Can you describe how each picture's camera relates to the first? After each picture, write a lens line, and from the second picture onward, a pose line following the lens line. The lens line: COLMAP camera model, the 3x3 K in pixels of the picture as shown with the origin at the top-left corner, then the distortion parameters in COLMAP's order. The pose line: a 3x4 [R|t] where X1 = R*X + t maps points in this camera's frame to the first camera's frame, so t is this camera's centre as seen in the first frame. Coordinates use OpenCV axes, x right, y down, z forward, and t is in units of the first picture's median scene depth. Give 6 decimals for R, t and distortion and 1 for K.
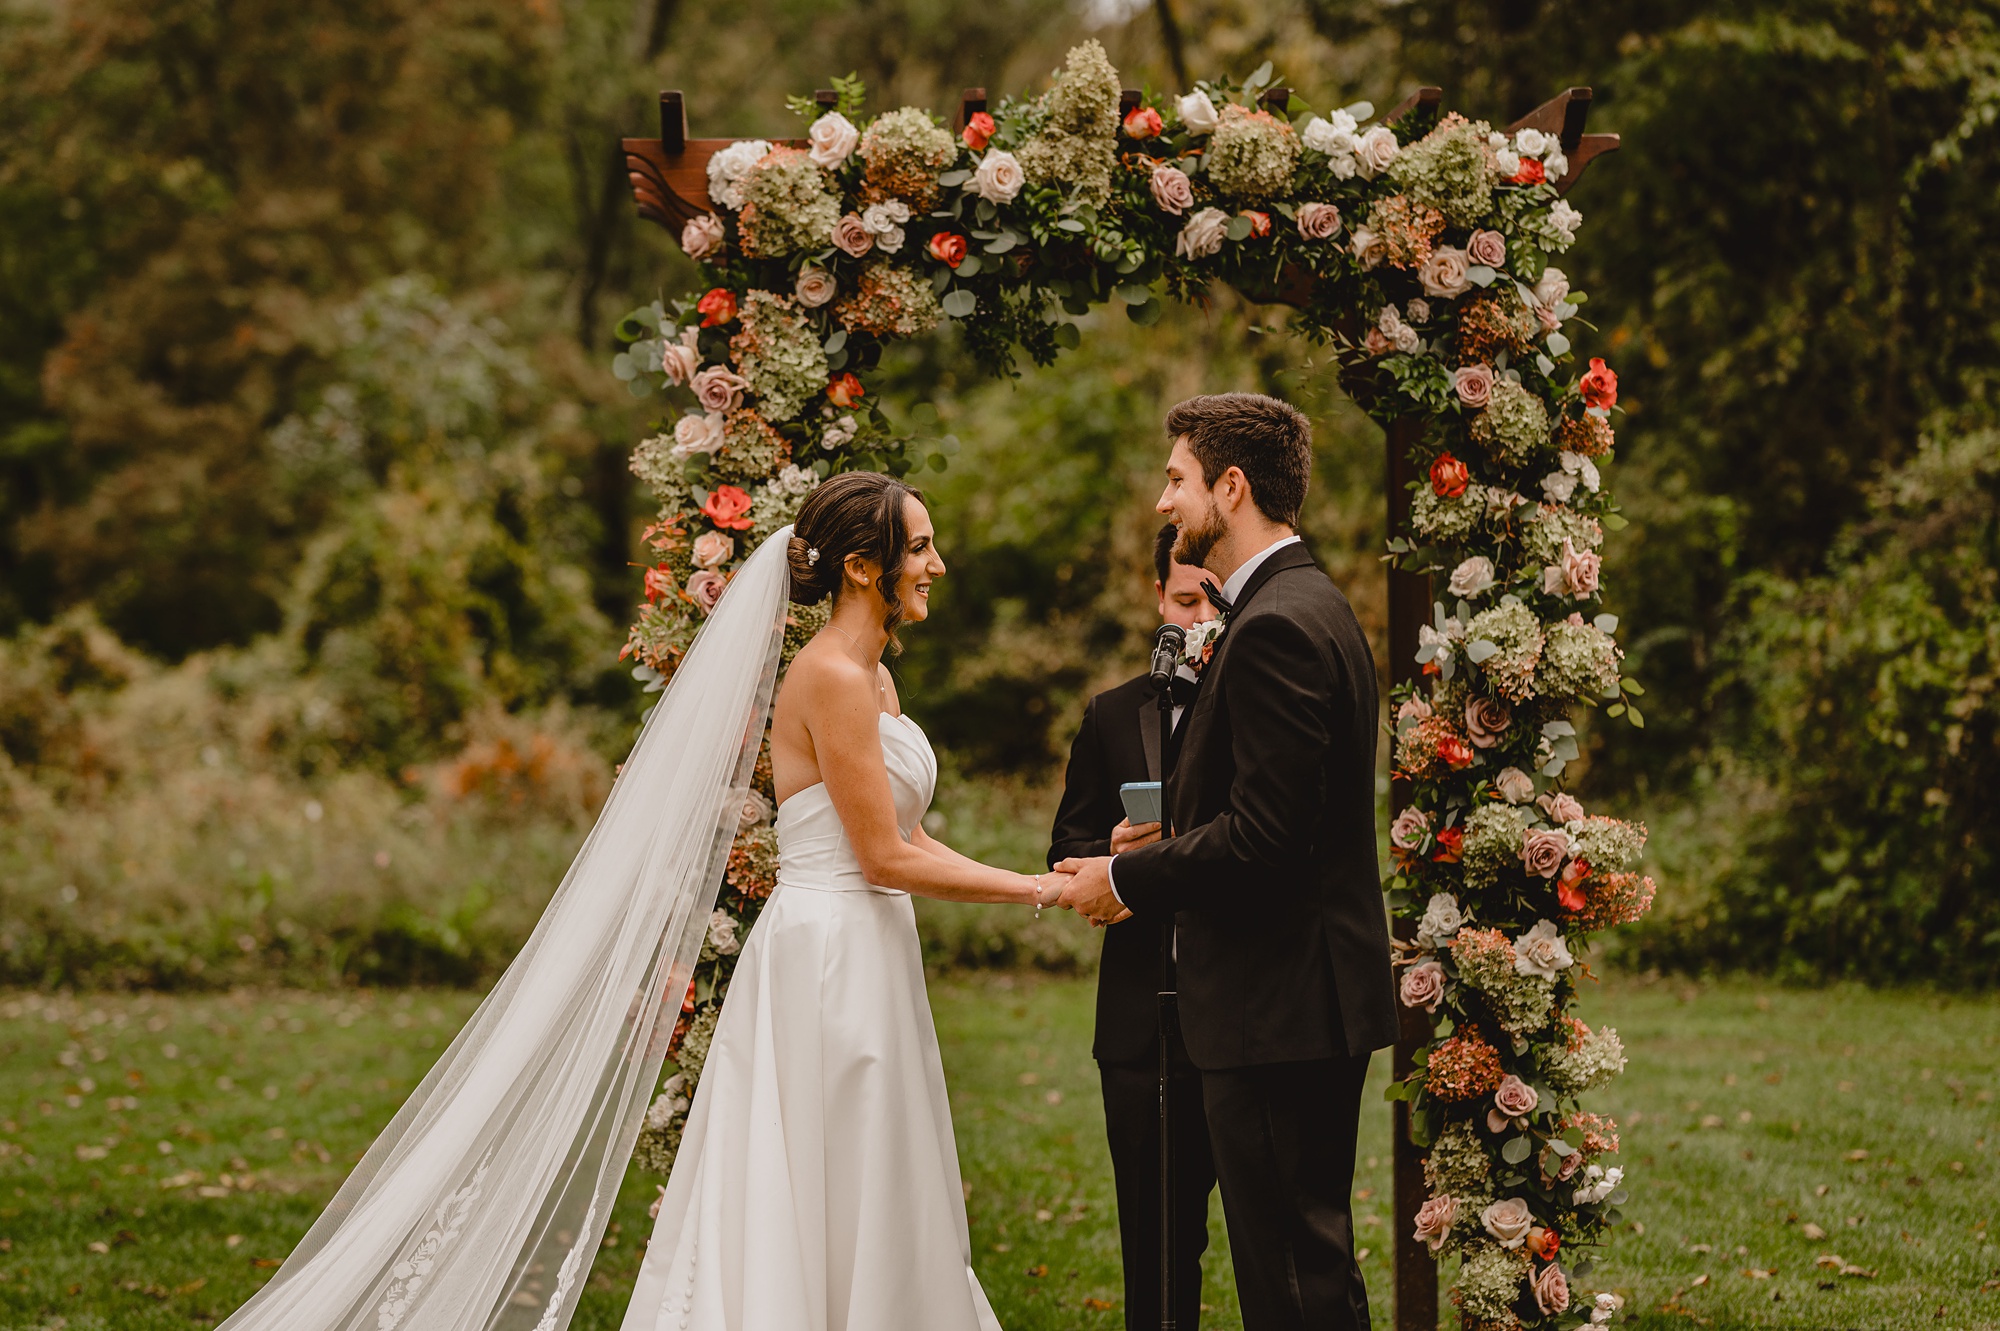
lens RADIAL K [[5106.7, 0, 1000.0], [0, 5106.7, 665.5], [0, 0, 1]] dist [-0.378889, -0.165053]
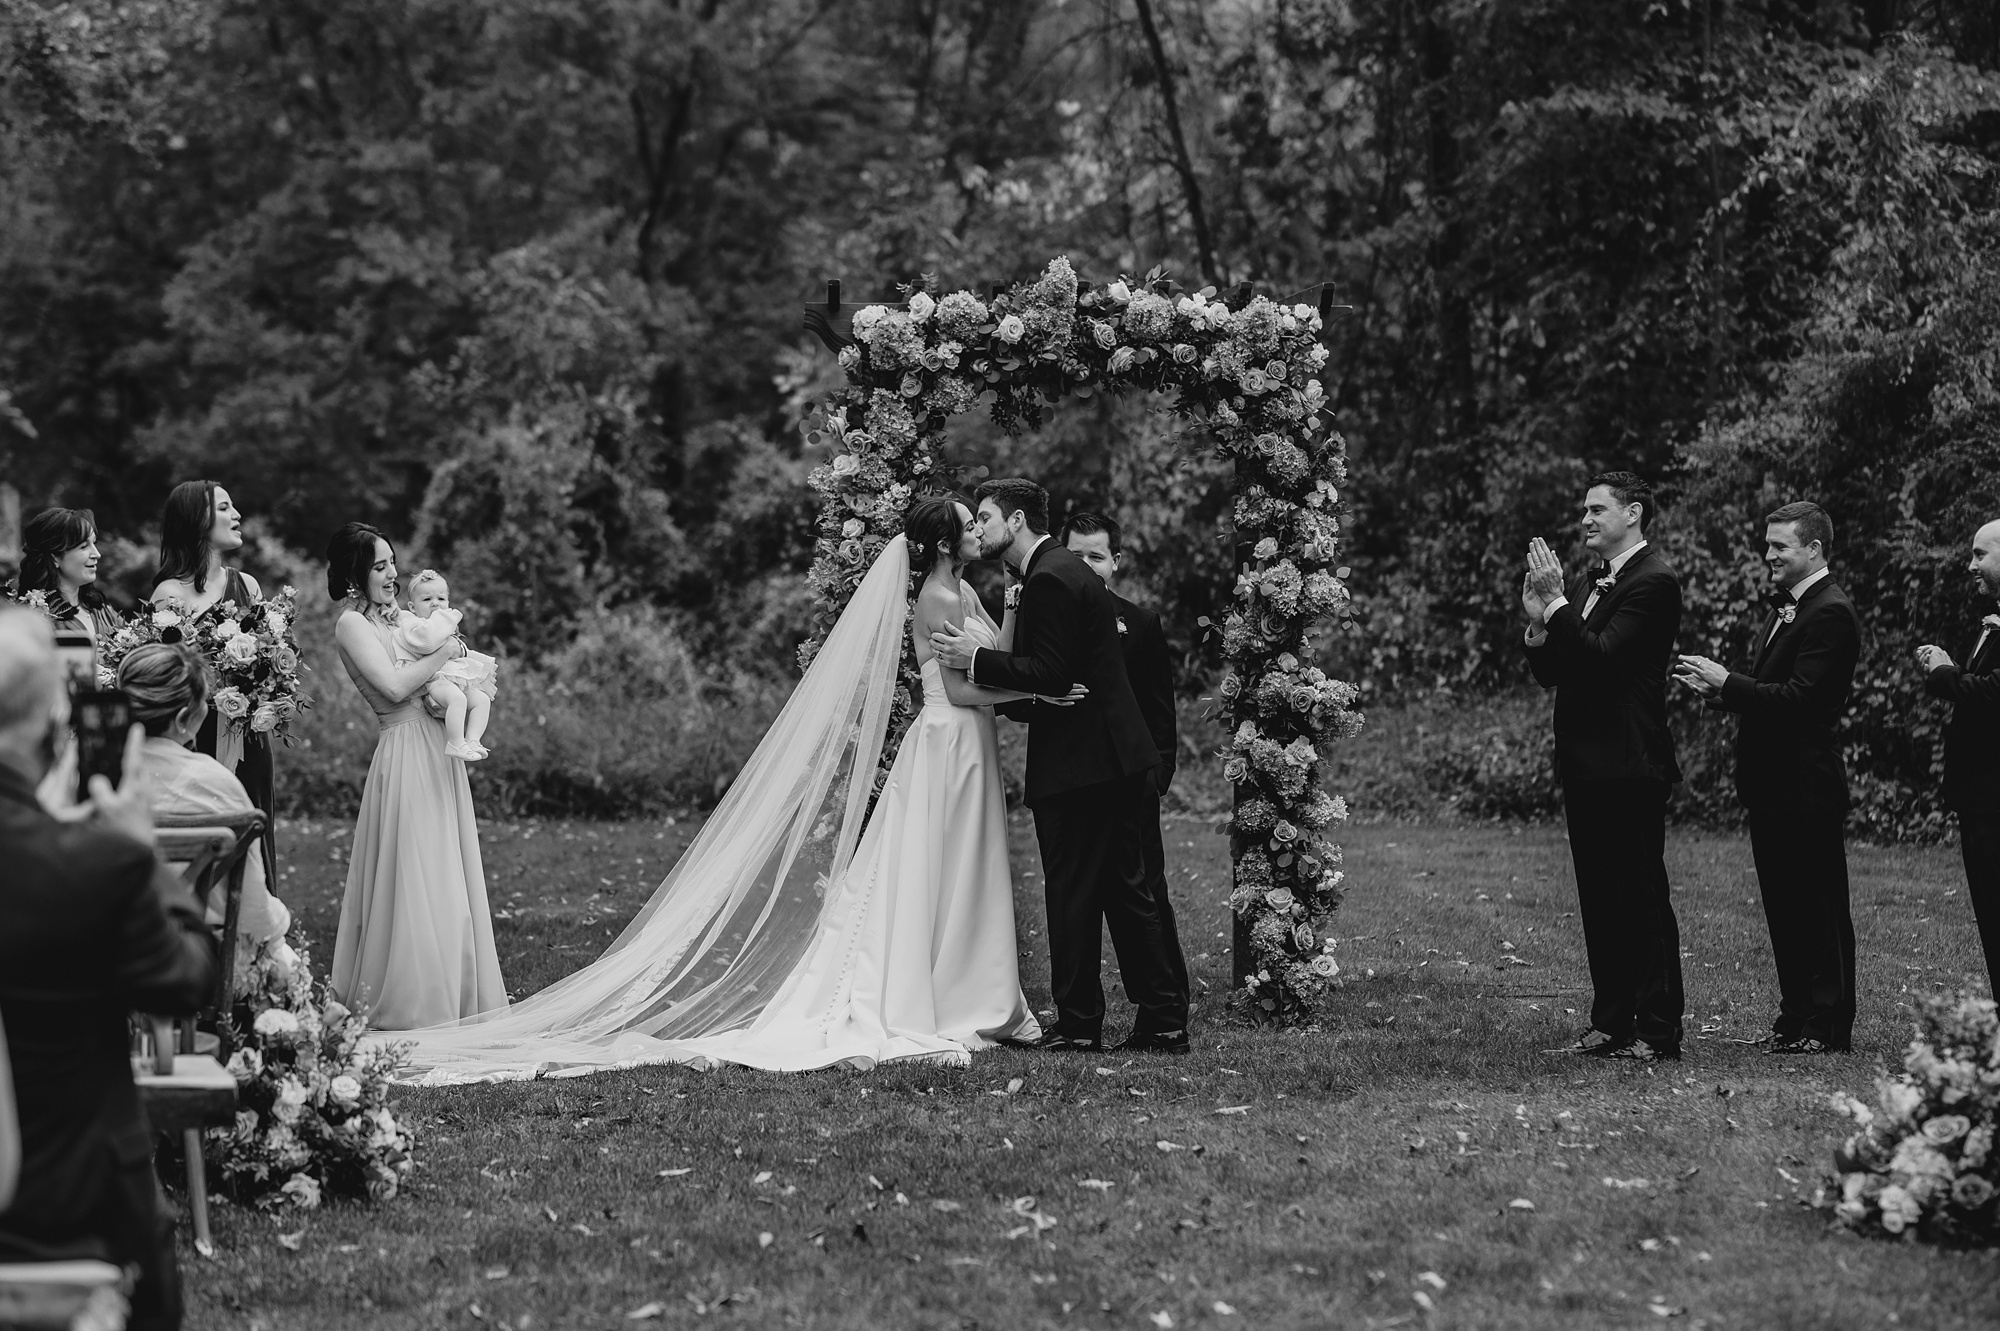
lens RADIAL K [[5106.7, 0, 1000.0], [0, 5106.7, 665.5], [0, 0, 1]] dist [-0.378889, -0.165053]
pose [[0.999894, 0.013917, -0.004276, 0.005361], [-0.013831, 0.999712, 0.019613, -0.009929], [0.004548, -0.019551, 0.999799, -0.844820]]
